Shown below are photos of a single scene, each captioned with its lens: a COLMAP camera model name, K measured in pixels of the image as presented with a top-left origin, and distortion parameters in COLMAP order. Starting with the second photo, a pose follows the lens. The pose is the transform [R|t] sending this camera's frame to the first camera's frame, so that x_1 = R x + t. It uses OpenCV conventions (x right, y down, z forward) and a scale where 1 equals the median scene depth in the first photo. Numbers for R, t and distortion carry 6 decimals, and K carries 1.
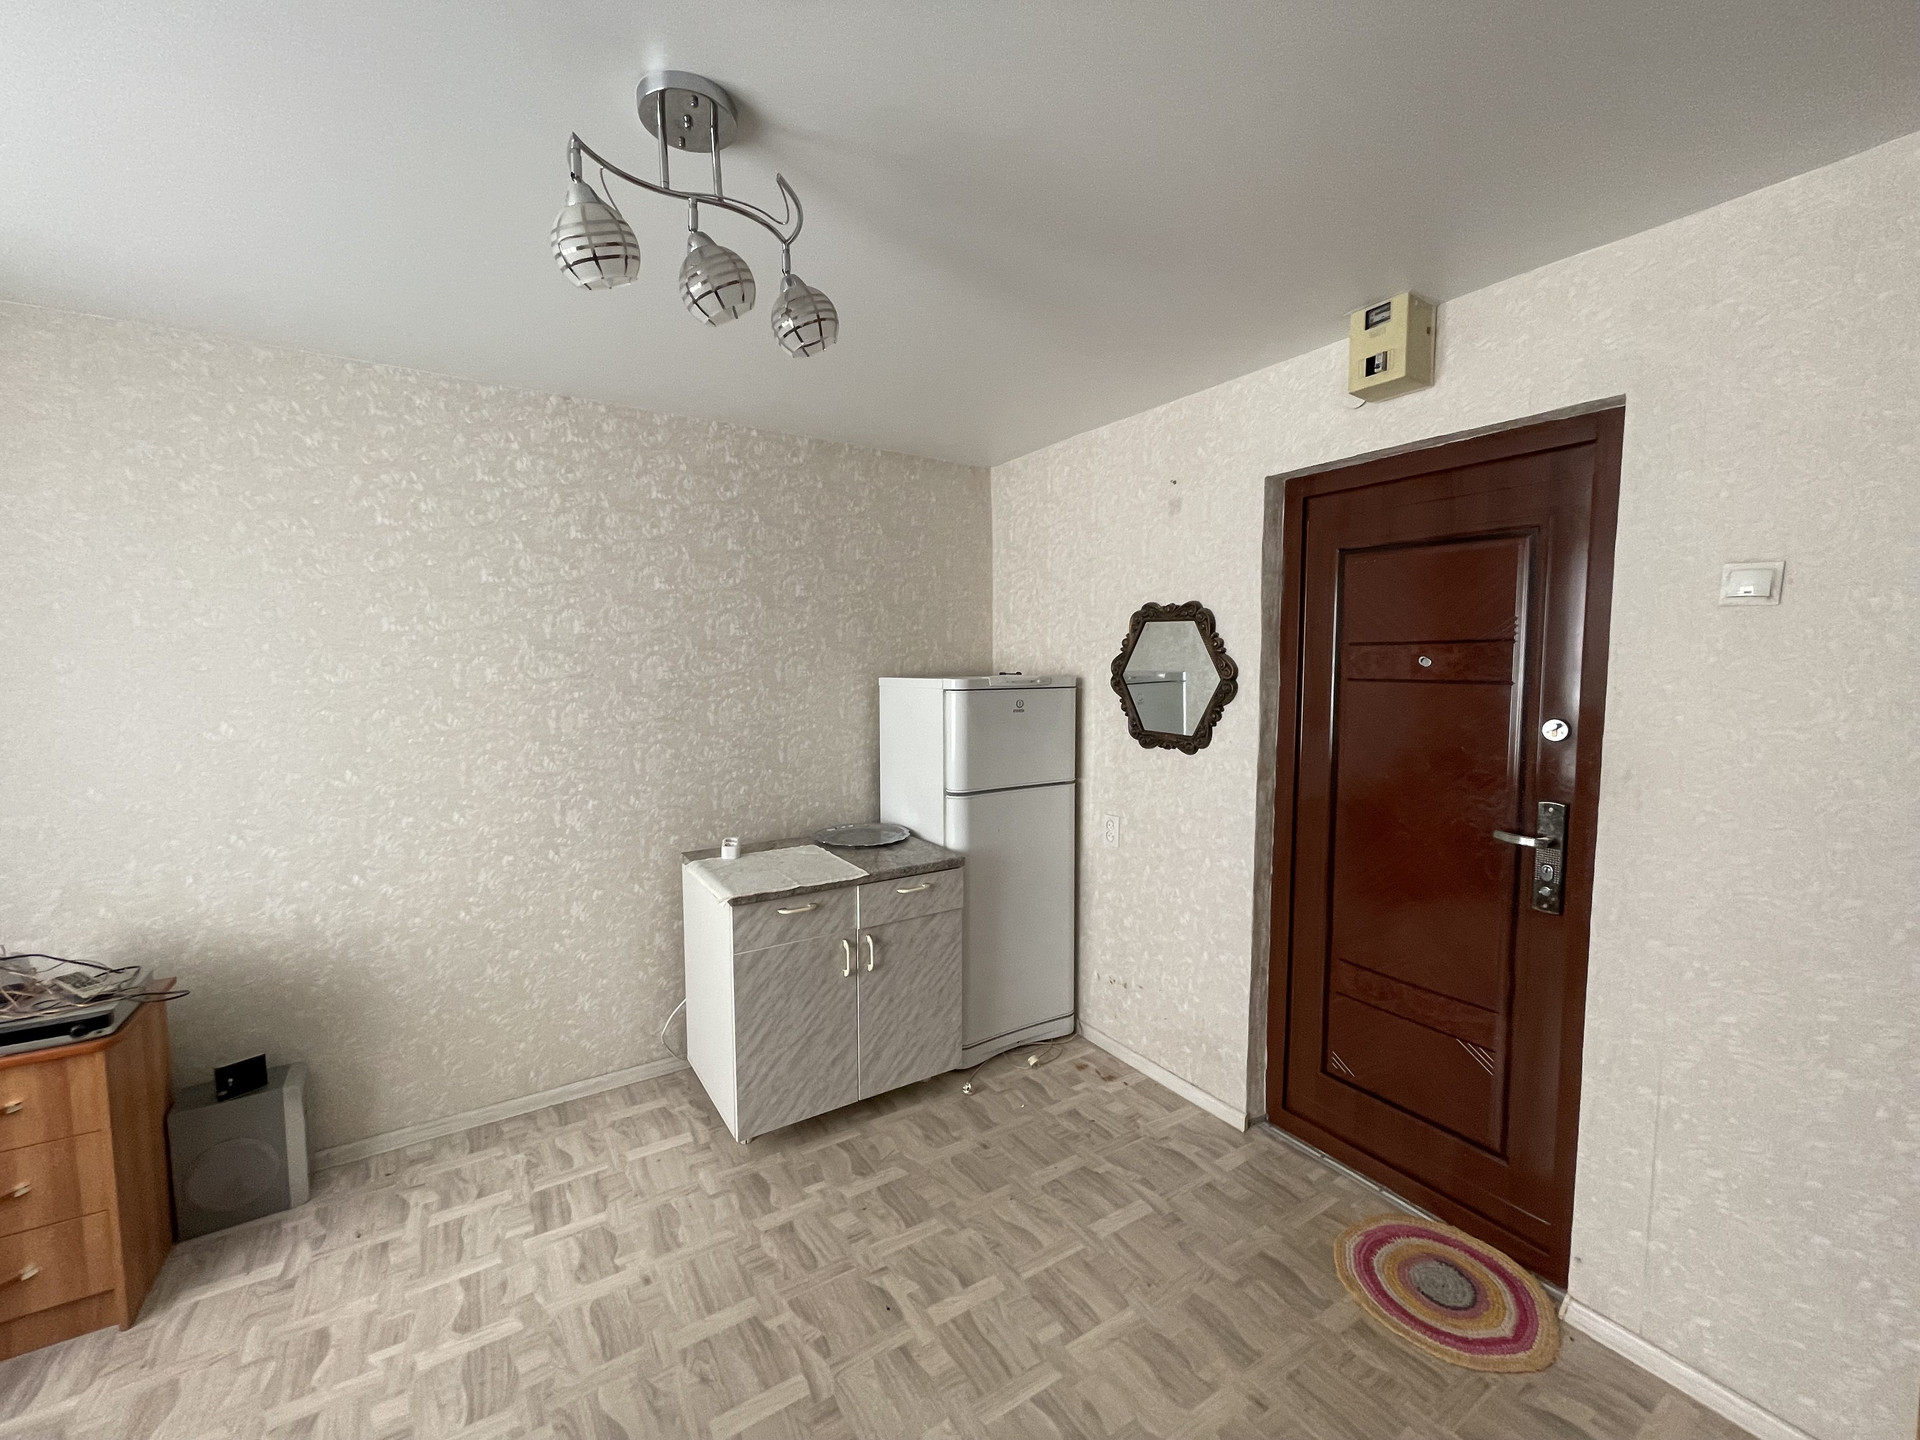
lens RADIAL K [[775.0, 0, 956.3], [0, 775.0, 718.2], [0, 0, 1]] dist [-0.004820, 0.001687]
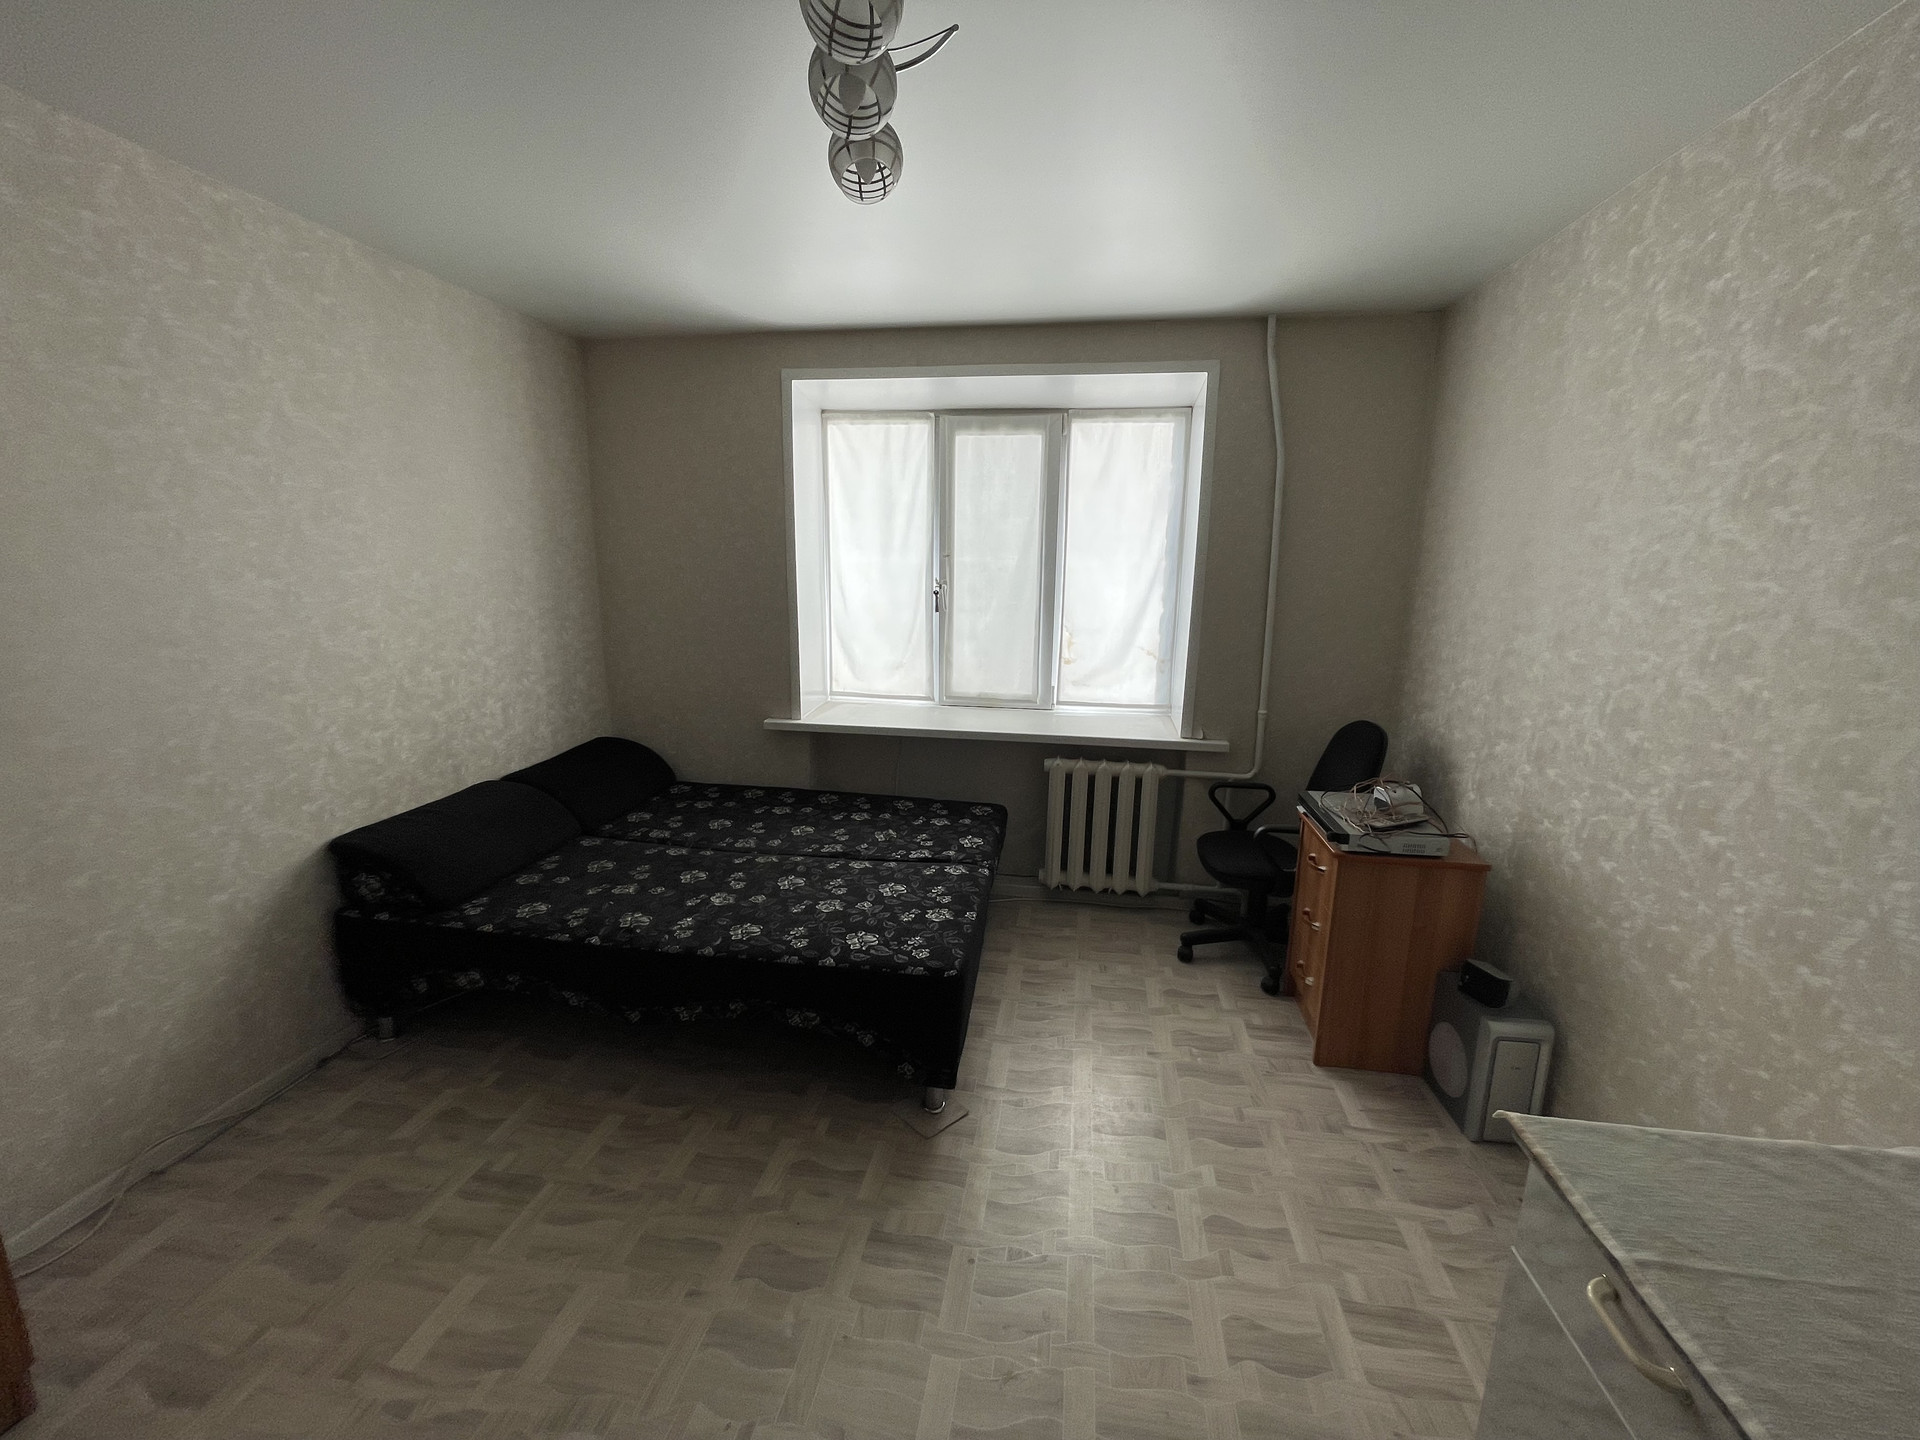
lens RADIAL K [[775.0, 0, 953.0], [0, 775.0, 712.1], [0, 0, 1]] dist [-0.004820, 0.001687]
pose [[-0.663161, 0.138499, -0.735551, 0.180963], [-0.064154, 0.968596, 0.240220, -0.058899], [0.745722, 0.206493, -0.633450, 0.948237]]
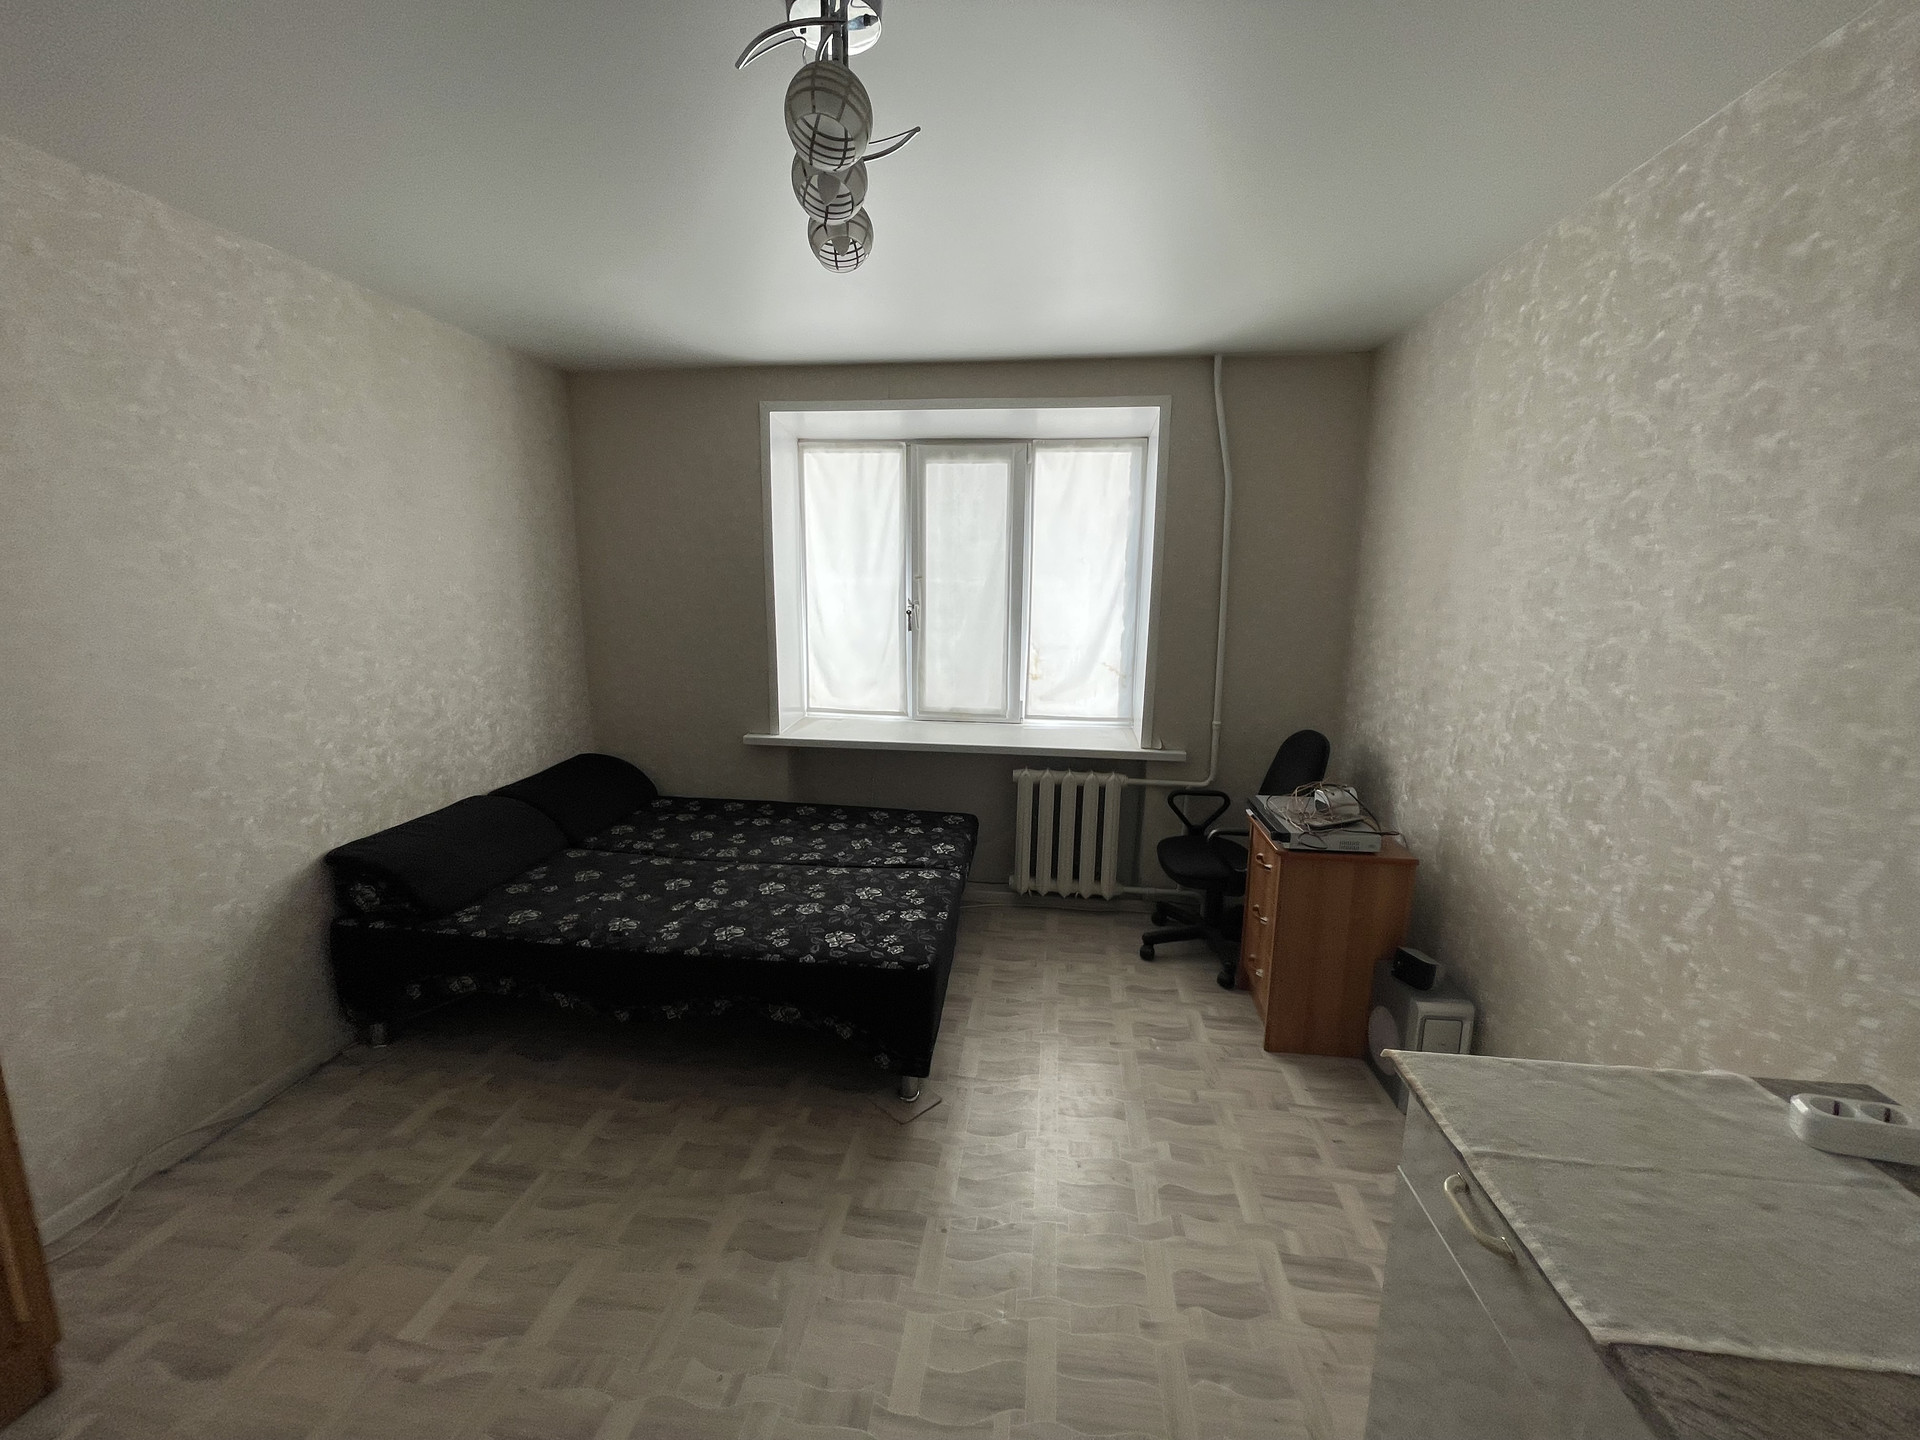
lens RADIAL K [[775.0, 0, 952.1], [0, 775.0, 713.0], [0, 0, 1]] dist [-0.004820, 0.001687]
pose [[-0.639167, 0.127332, -0.758454, 0.229317], [-0.062668, 0.974296, 0.216380, -0.067137], [0.766510, 0.185834, -0.614758, 0.998156]]
